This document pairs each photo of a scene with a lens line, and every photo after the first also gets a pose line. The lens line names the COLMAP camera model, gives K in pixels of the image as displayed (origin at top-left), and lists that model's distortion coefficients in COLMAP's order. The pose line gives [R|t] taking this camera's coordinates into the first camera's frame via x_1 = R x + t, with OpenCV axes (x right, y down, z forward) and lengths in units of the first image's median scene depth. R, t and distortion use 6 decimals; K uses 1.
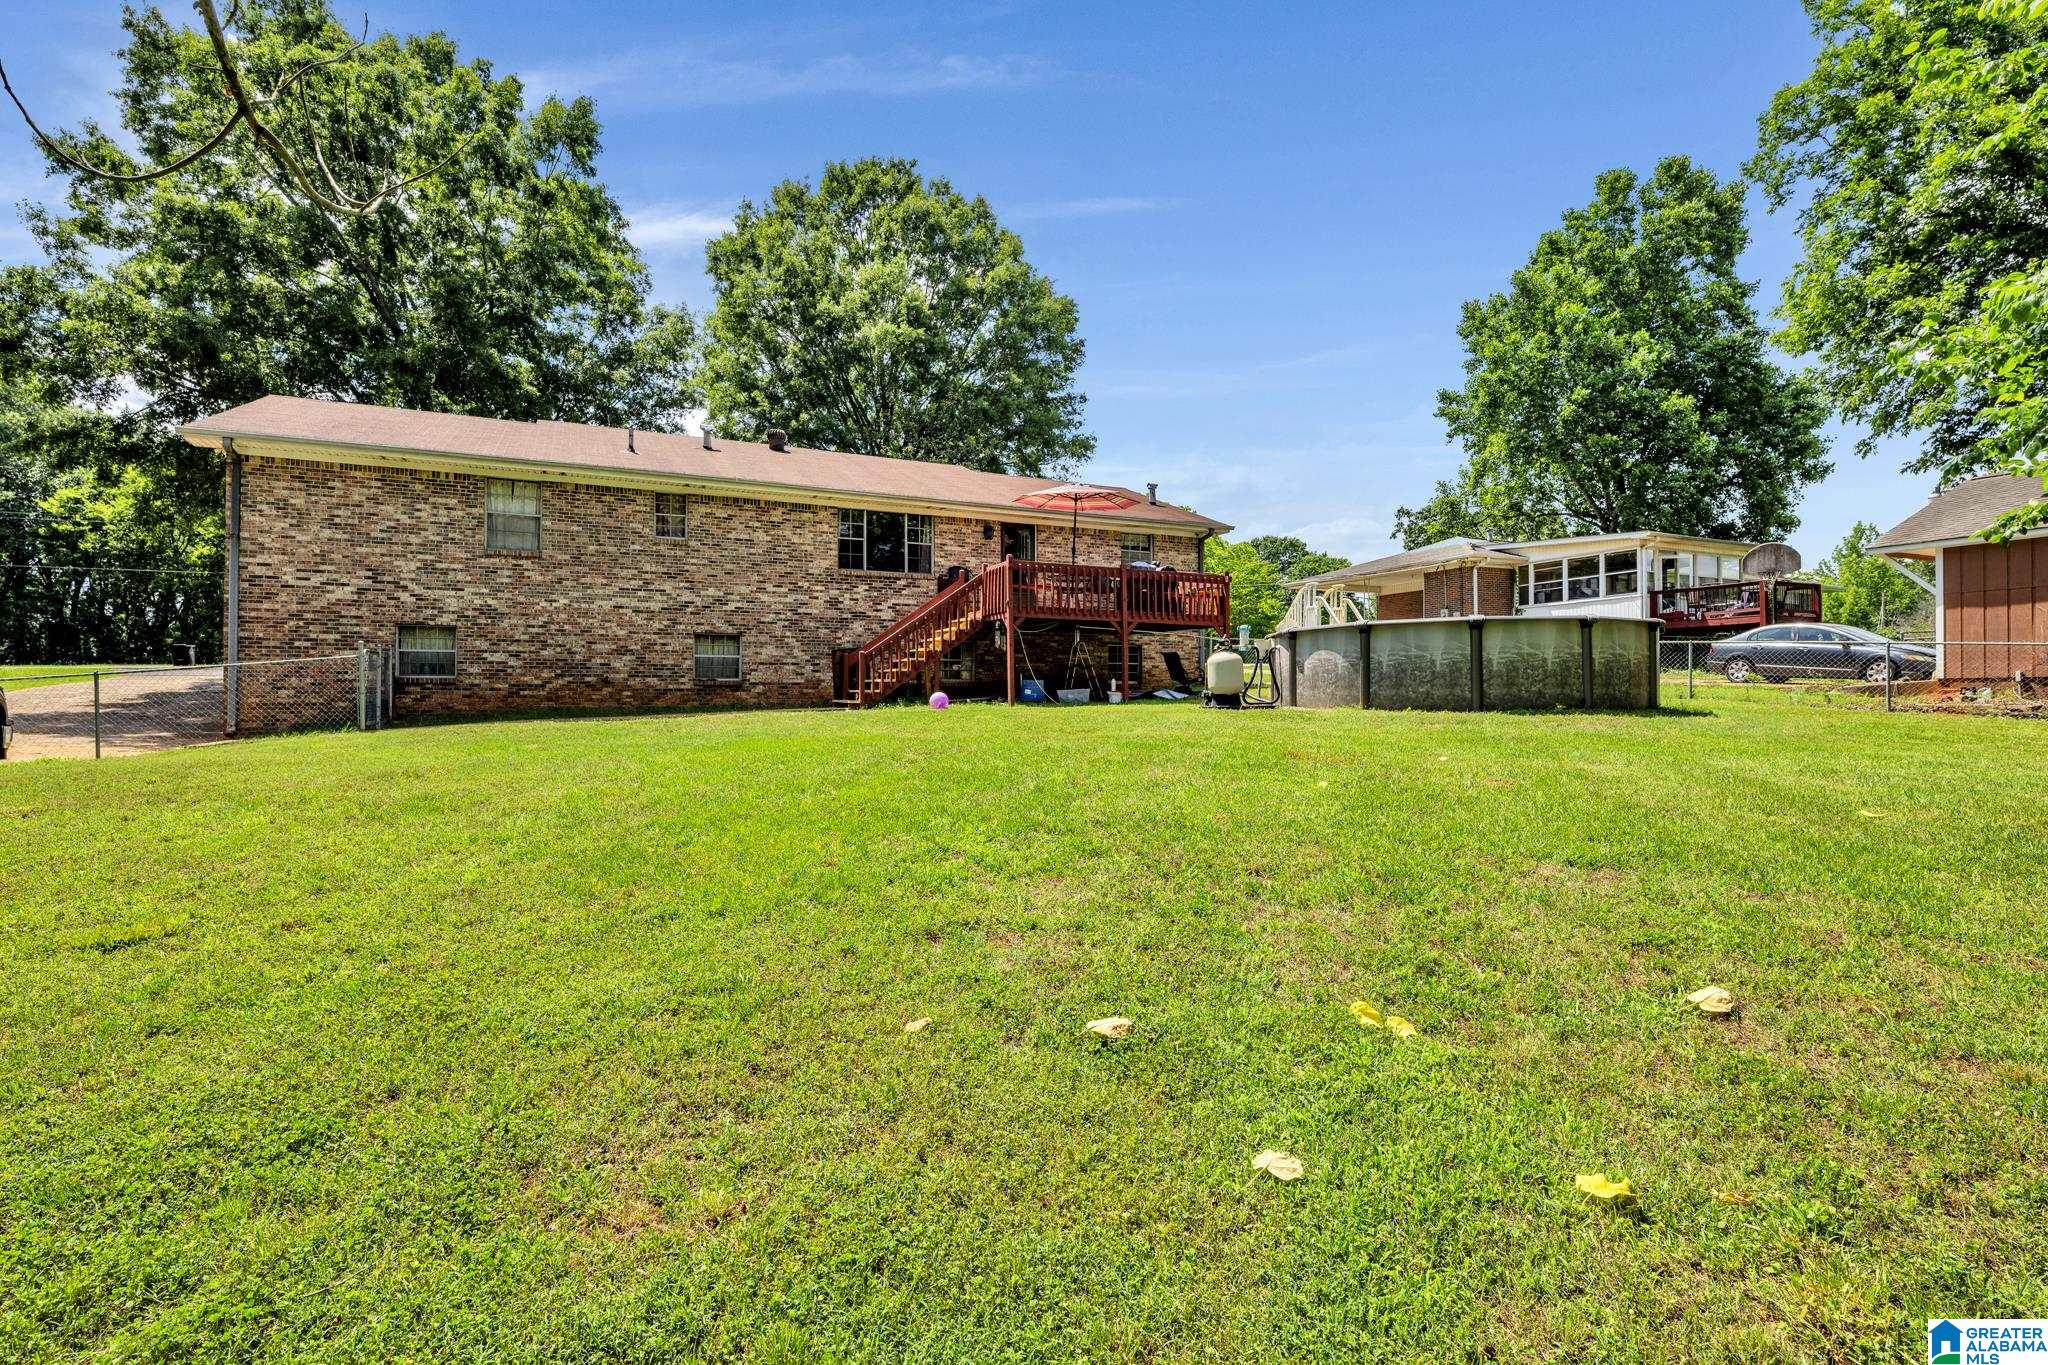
lens RADIAL K [[1001.4, 0, 1023.8], [0, 1001.4, 683.3], [0, 0, 1]] dist [-0.003160, -0.000107]
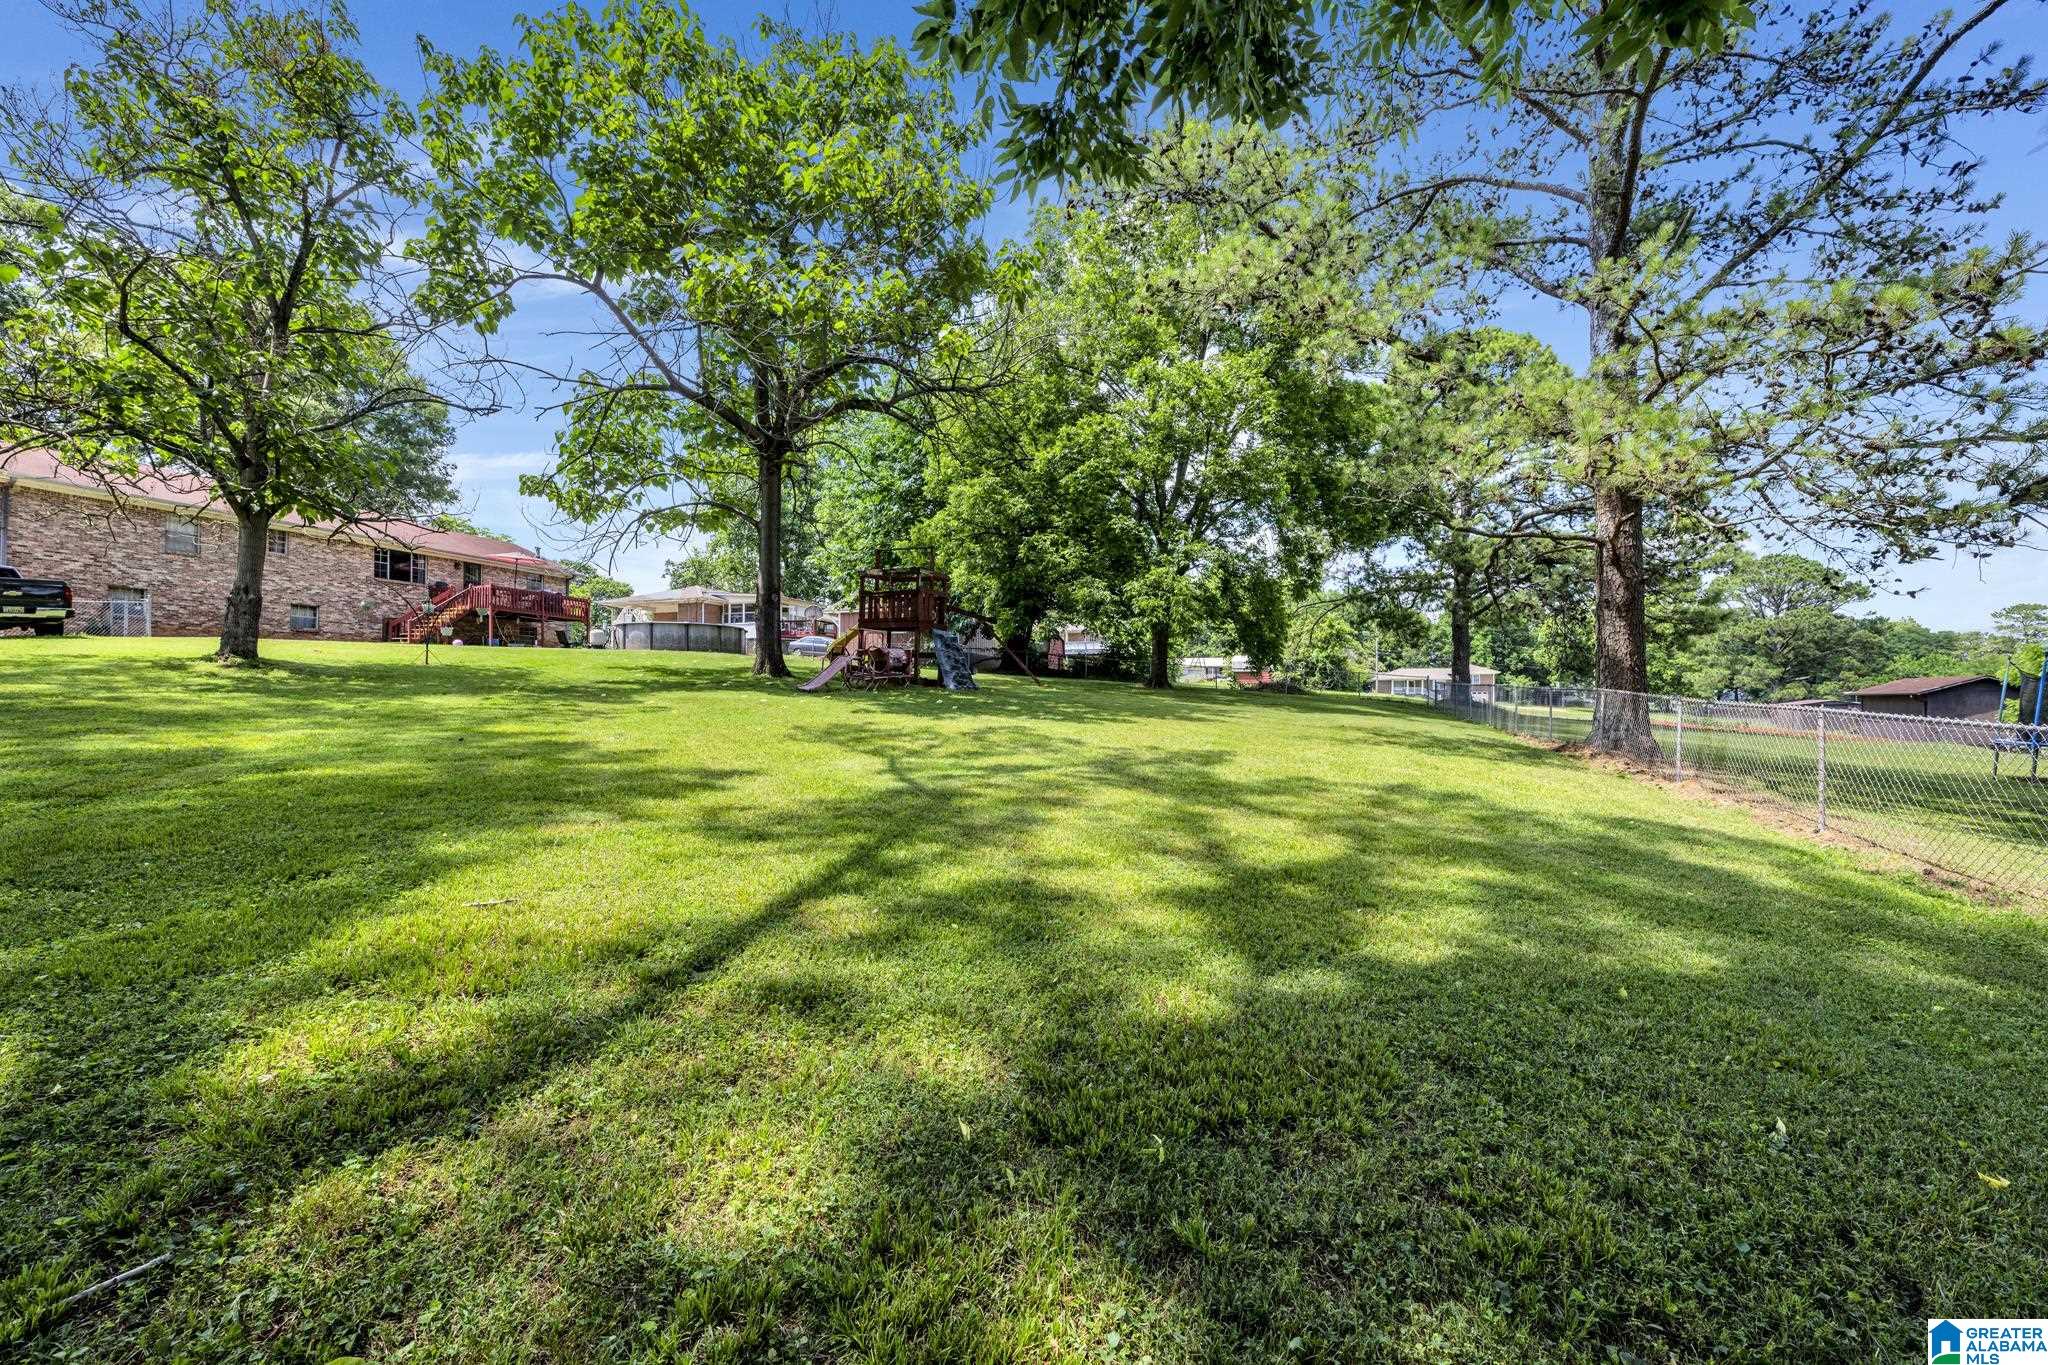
lens RADIAL K [[822.5, 0, 1025.2], [0, 822.5, 686.5], [0, 0, 1]] dist [0.000290, 0.000055]
pose [[0.717724, 0.017739, 0.696101, -0.387235], [-0.014397, 0.999840, -0.010636, 0.098925], [-0.696179, -0.002388, 0.717865, -1.054564]]
